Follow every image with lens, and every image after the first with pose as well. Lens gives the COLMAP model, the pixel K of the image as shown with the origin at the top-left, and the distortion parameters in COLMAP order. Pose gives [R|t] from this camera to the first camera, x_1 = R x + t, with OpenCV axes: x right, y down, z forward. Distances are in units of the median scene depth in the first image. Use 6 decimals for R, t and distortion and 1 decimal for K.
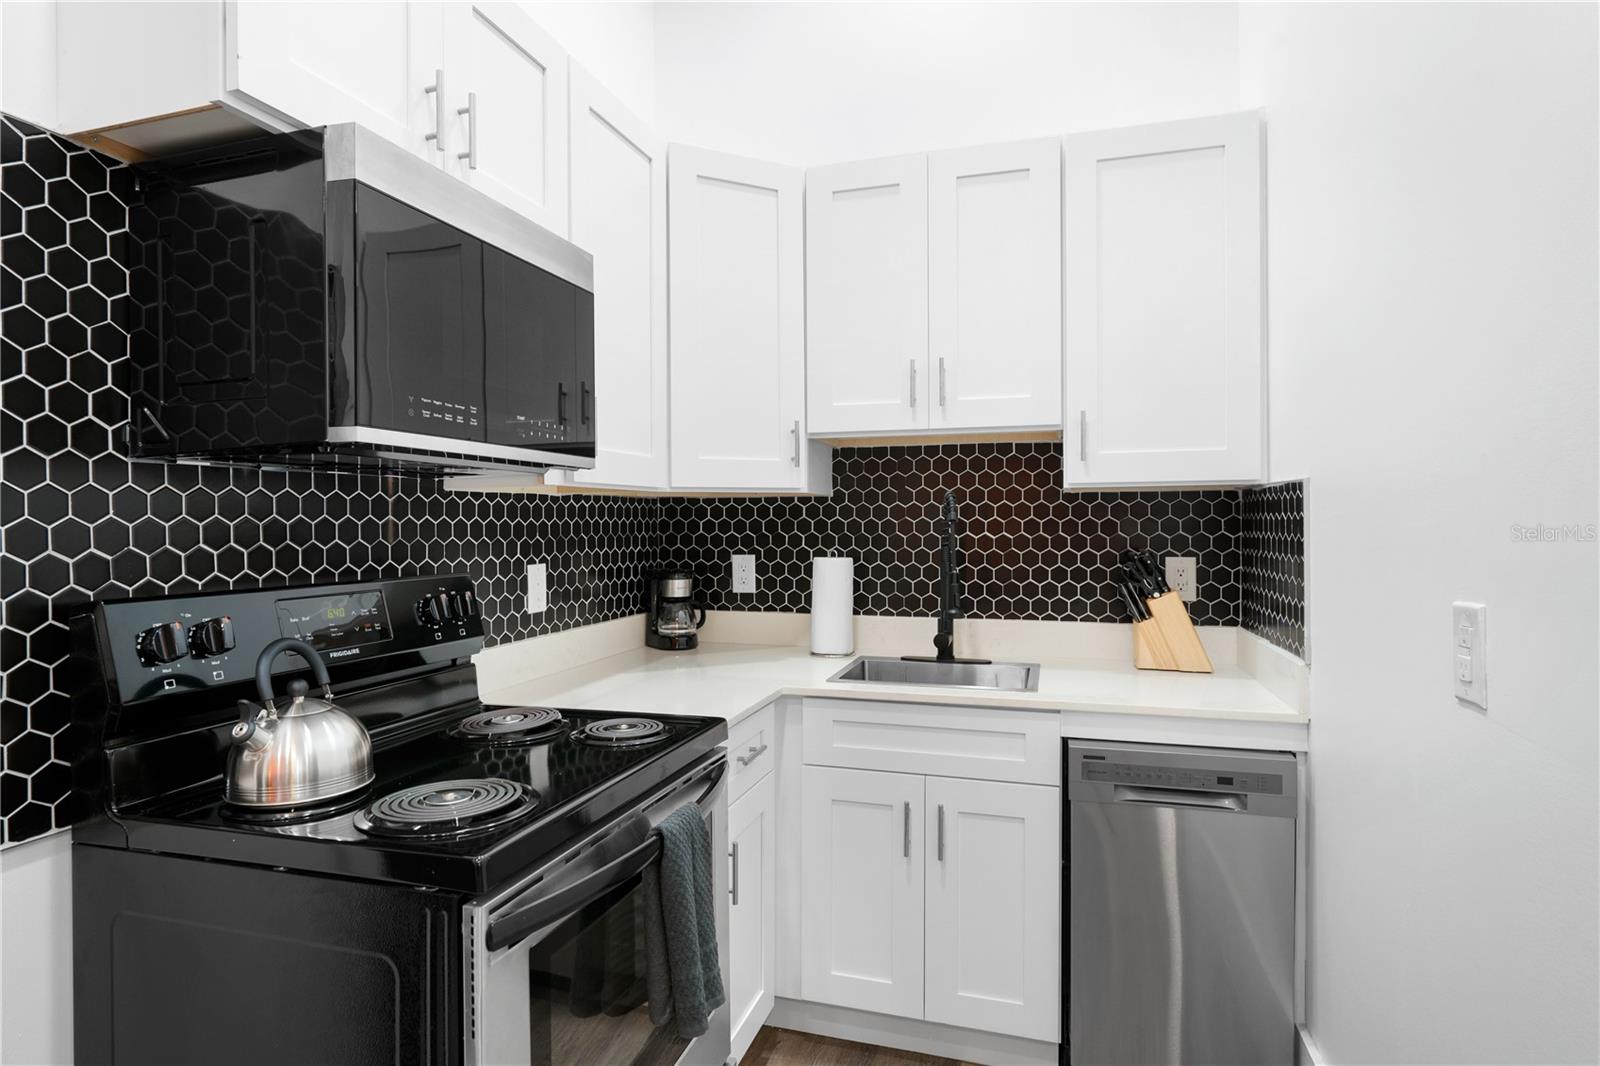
lens RADIAL K [[860.9, 0, 798.4], [0, 860.9, 515.6], [0, 0, 1]] dist [0.001712, 0.000595]
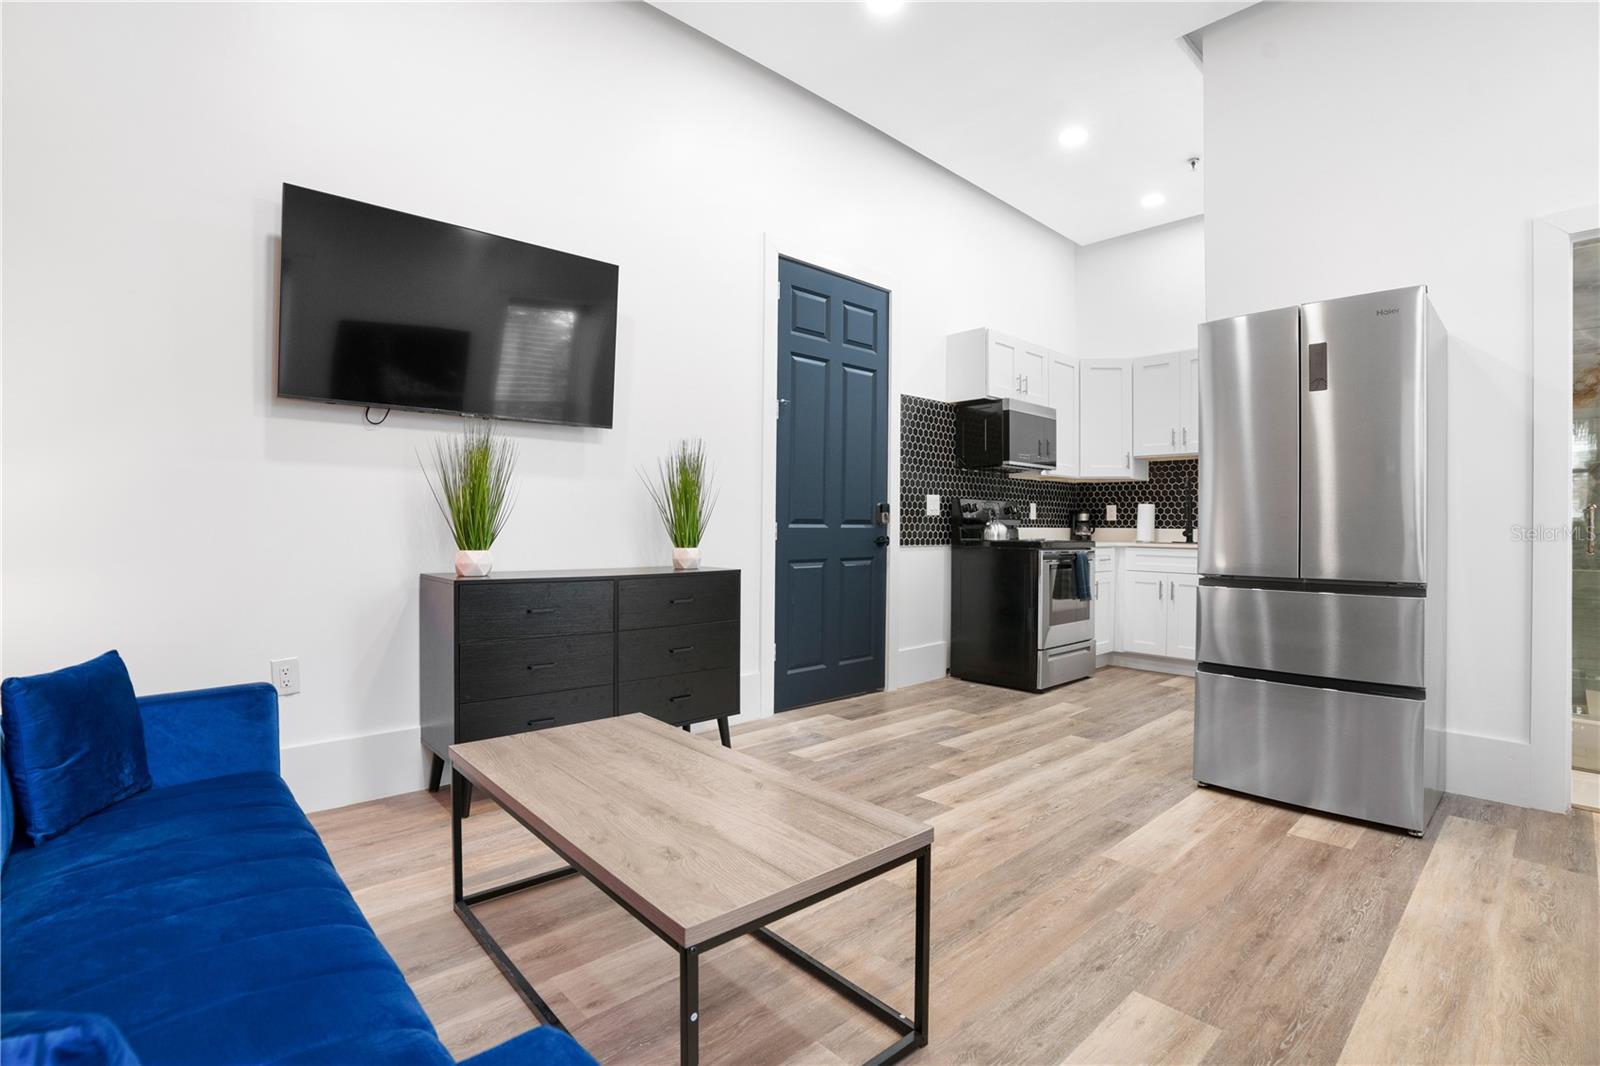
lens RADIAL K [[744.3, 0, 834.2], [0, 744.3, 517.5], [0, 0, 1]] dist [-0.014569, -0.000084]
pose [[0.885258, 0.009804, -0.464997, 0.238170], [-0.011059, 0.999939, 0.000028, 0.095222], [0.464969, 0.005118, 0.885312, -1.340516]]
